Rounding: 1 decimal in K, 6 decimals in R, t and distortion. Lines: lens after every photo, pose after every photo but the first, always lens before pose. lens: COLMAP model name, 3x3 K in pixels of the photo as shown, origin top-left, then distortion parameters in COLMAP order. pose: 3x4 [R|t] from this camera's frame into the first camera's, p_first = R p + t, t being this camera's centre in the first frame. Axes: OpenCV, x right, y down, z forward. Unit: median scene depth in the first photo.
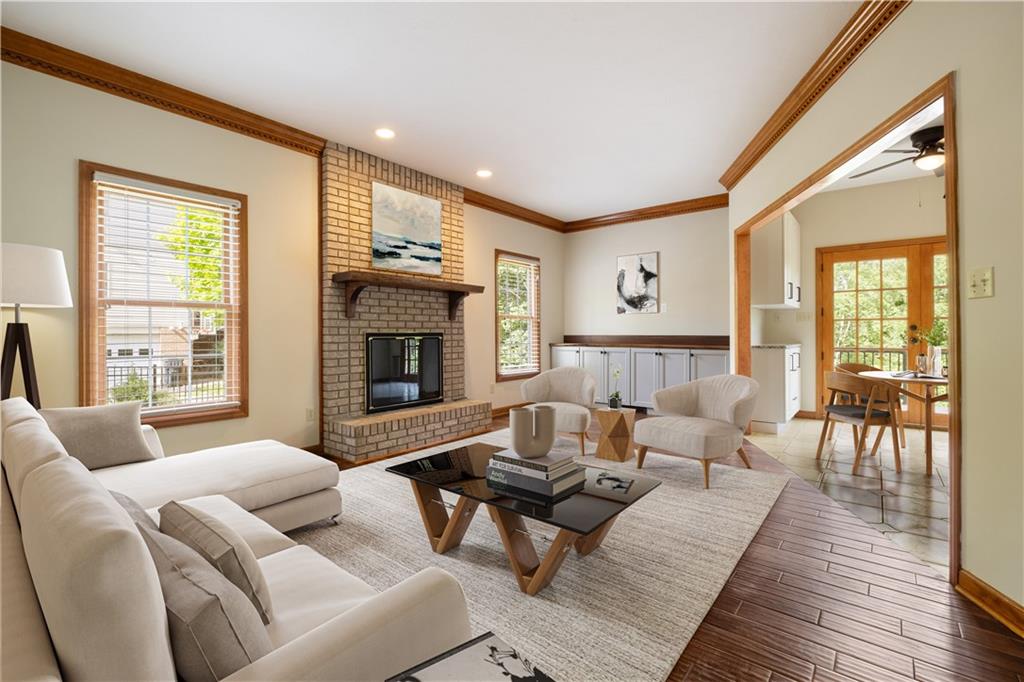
lens RADIAL K [[453.1, 0, 512.8], [0, 453.1, 332.0], [0, 0, 1]] dist [-0.003470, -0.000497]
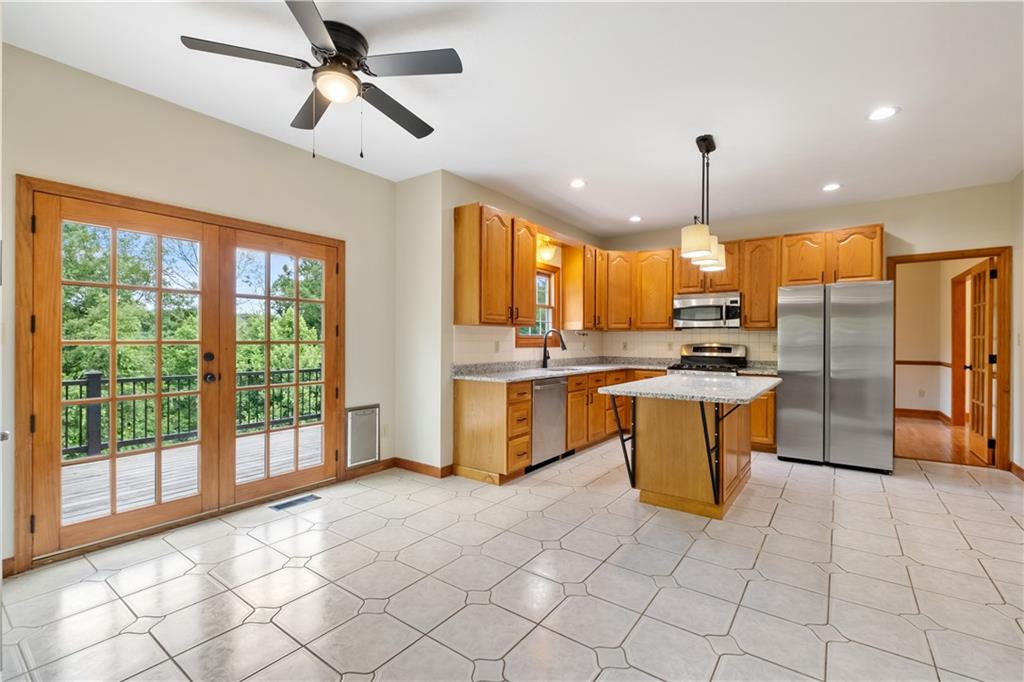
lens RADIAL K [[449.6, 0, 515.4], [0, 449.6, 340.1], [0, 0, 1]] dist [-0.002106, -0.000567]
pose [[-0.052702, 0.002297, 0.998608, 0.235026], [-0.005991, 0.999979, -0.002616, -0.032082], [-0.998592, -0.006120, -0.052687, 0.581464]]
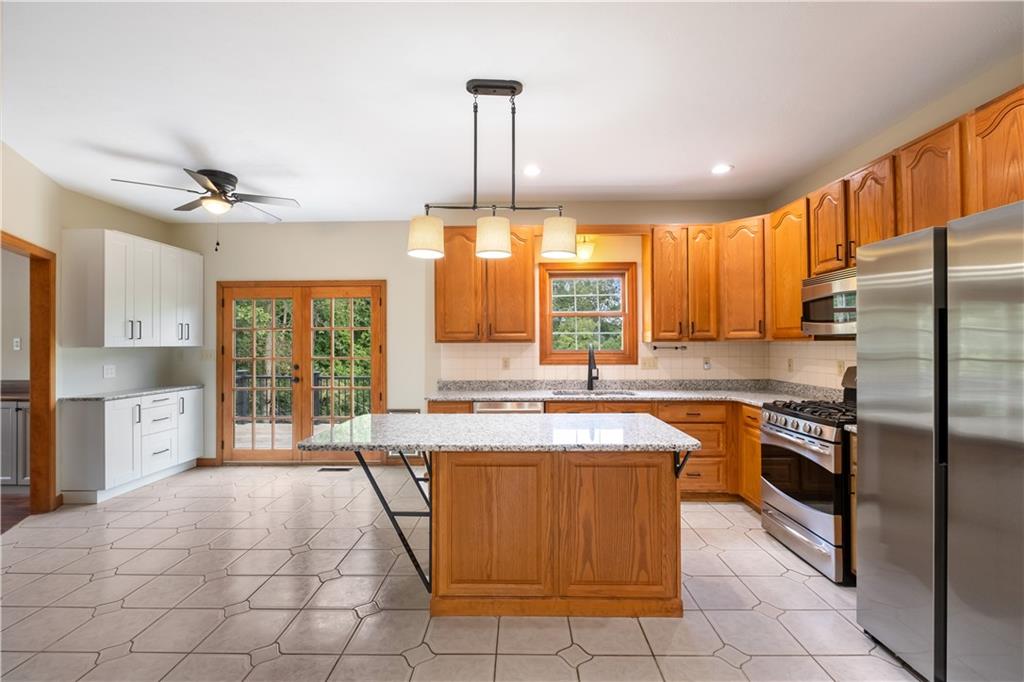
lens RADIAL K [[456.2, 0, 513.8], [0, 456.2, 340.0], [0, 0, 1]] dist [-0.005376, -0.001160]
pose [[0.785226, 0.002195, 0.619205, 0.603814], [0.003721, 0.999959, -0.008263, -0.058166], [-0.619198, 0.008792, 0.785186, -0.112824]]
